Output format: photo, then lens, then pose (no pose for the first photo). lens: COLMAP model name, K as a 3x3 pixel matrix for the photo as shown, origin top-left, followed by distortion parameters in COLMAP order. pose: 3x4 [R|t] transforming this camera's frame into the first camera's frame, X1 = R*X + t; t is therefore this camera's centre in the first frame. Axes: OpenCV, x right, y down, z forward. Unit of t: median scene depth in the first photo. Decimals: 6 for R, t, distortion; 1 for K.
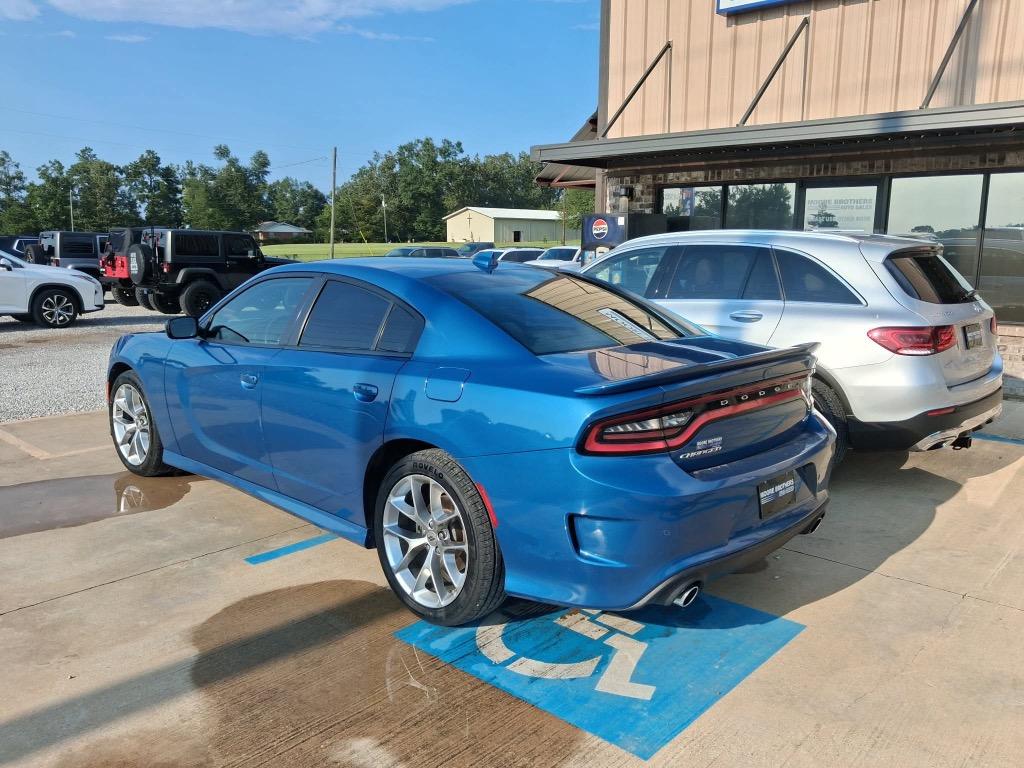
lens RADIAL K [[818.5, 0, 523.8], [0, 818.5, 382.6], [0, 0, 1]] dist [-0.007661, 0.003442]
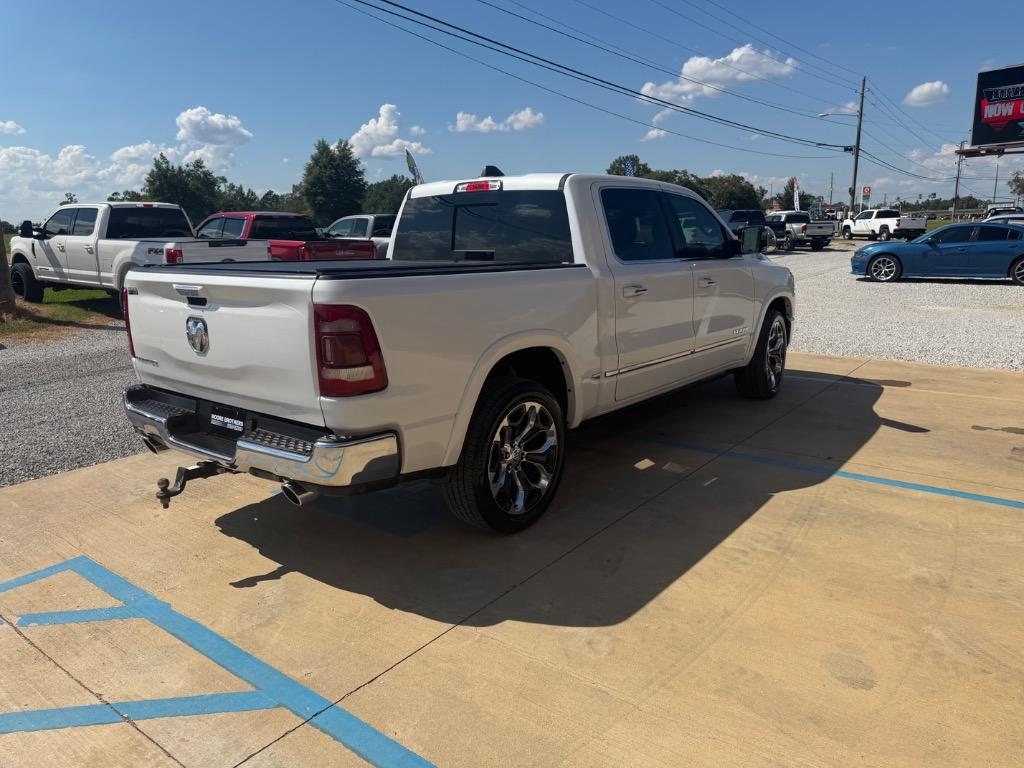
lens RADIAL K [[722.6, 0, 501.1], [0, 722.6, 385.5], [0, 0, 1]] dist [0.030497, -0.042082]
pose [[0.055176, 0.203790, -0.977459, 0.469818], [-0.143431, 0.970415, 0.194225, -0.056759], [0.988121, 0.129481, 0.082773, 0.345332]]
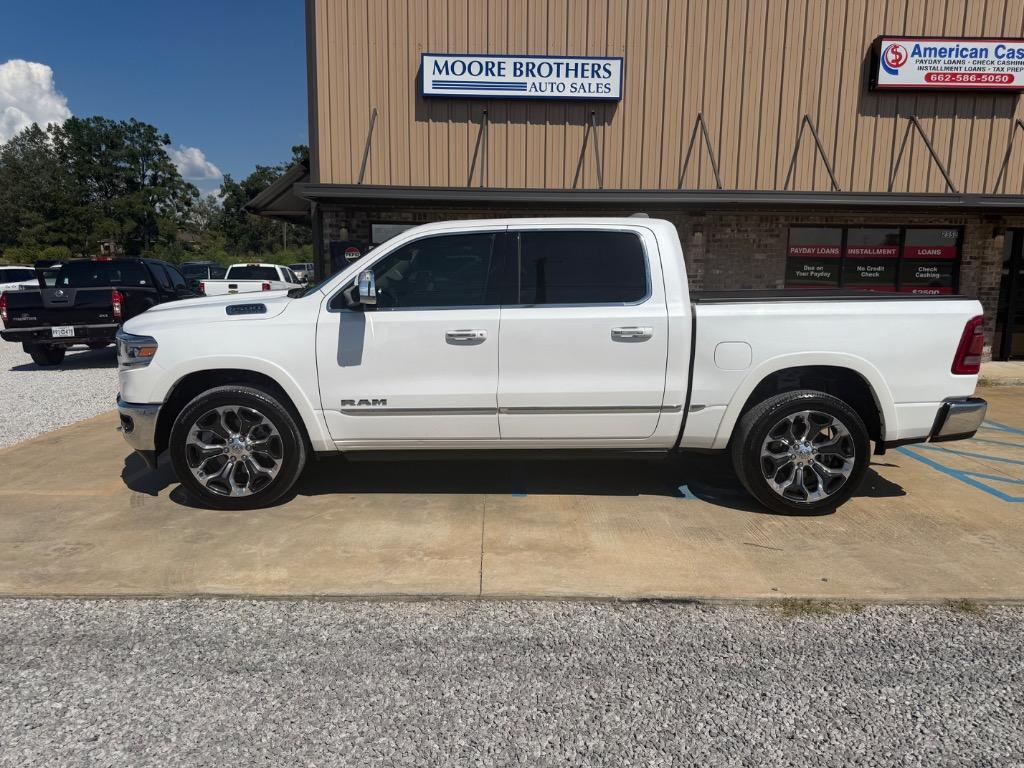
lens RADIAL K [[707.3, 0, 507.1], [0, 707.3, 407.3], [0, 0, 1]] dist [0.000495, -0.007720]
pose [[0.741502, -0.128369, 0.658556, -0.455663], [0.107822, 0.991568, 0.071879, -0.009299], [-0.662231, 0.017708, 0.749091, 0.038813]]
